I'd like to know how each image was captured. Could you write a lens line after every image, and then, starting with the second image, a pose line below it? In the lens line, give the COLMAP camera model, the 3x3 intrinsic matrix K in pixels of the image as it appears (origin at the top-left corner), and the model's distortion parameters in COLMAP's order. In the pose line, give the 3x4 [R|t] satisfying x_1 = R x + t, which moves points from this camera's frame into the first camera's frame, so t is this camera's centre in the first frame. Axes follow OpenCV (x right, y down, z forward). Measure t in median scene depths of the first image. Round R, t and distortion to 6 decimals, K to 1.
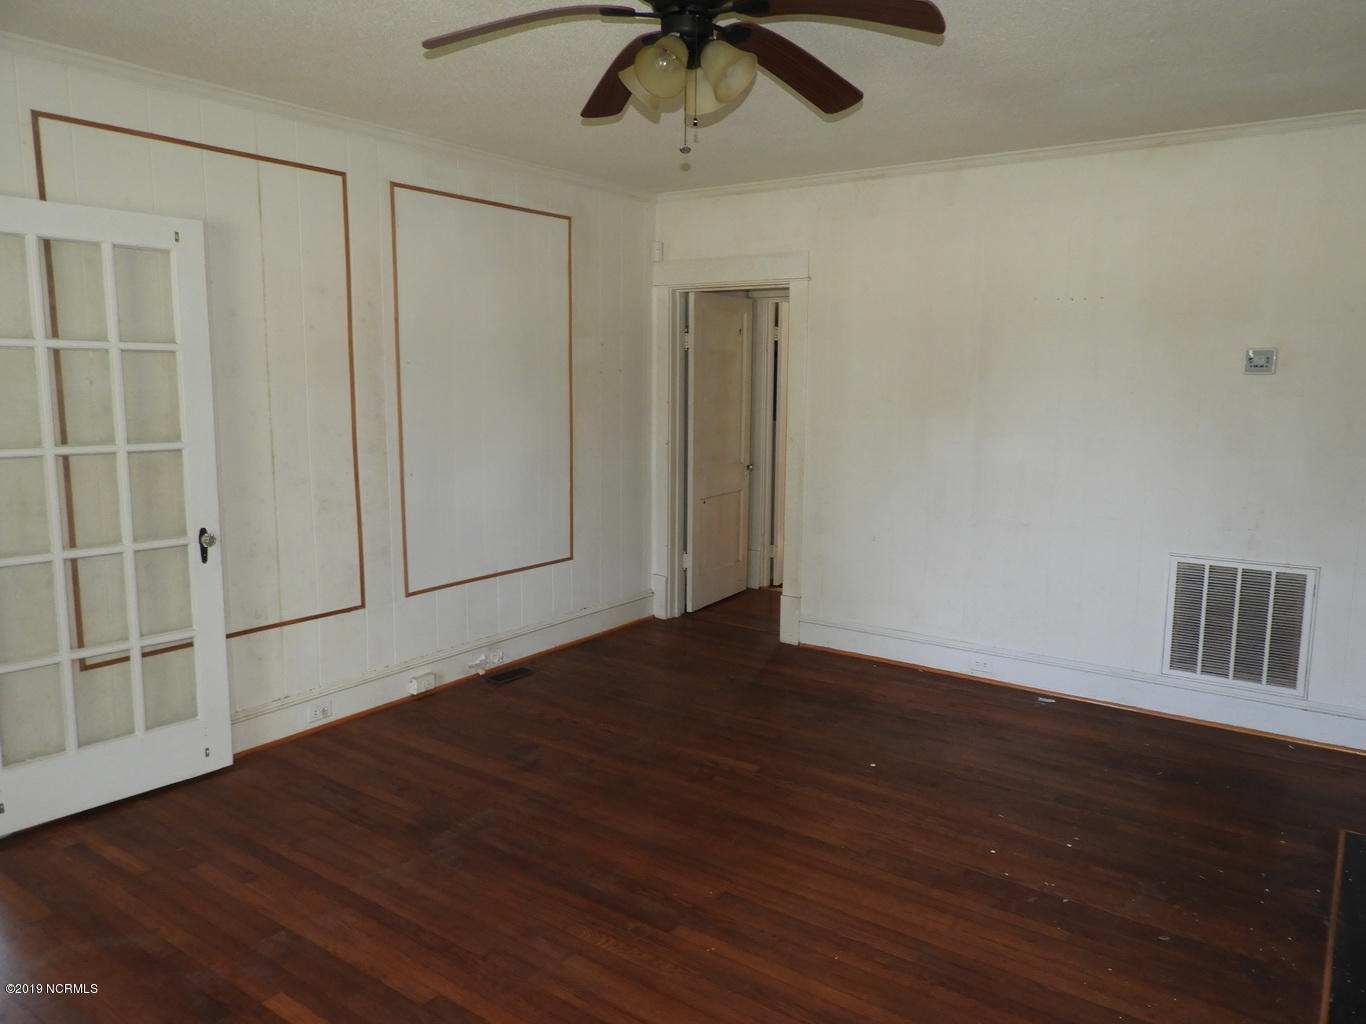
lens RADIAL K [[964.5, 0, 688.1], [0, 964.5, 515.4], [0, 0, 1]] dist [-0.003601, 0.008293]
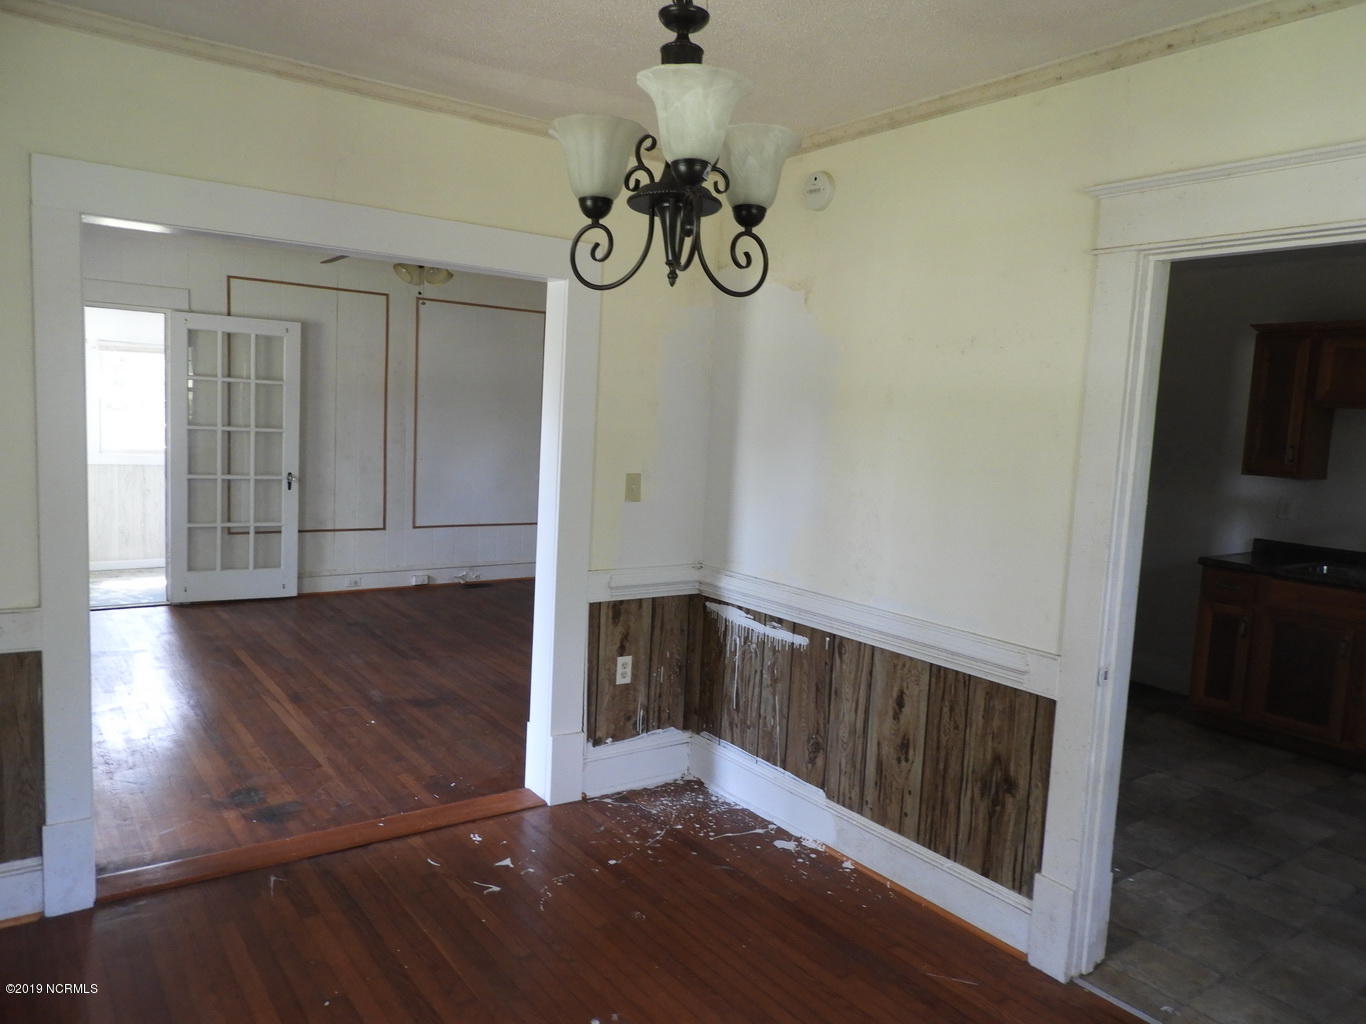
lens RADIAL K [[964.5, 0, 682.1], [0, 964.5, 511.0], [0, 0, 1]] dist [-0.003601, 0.008293]
pose [[0.947679, 0.072549, -0.310871, 0.929446], [-0.089023, 0.995261, -0.039114, 0.101907], [0.306560, 0.064742, 0.949647, -0.673846]]
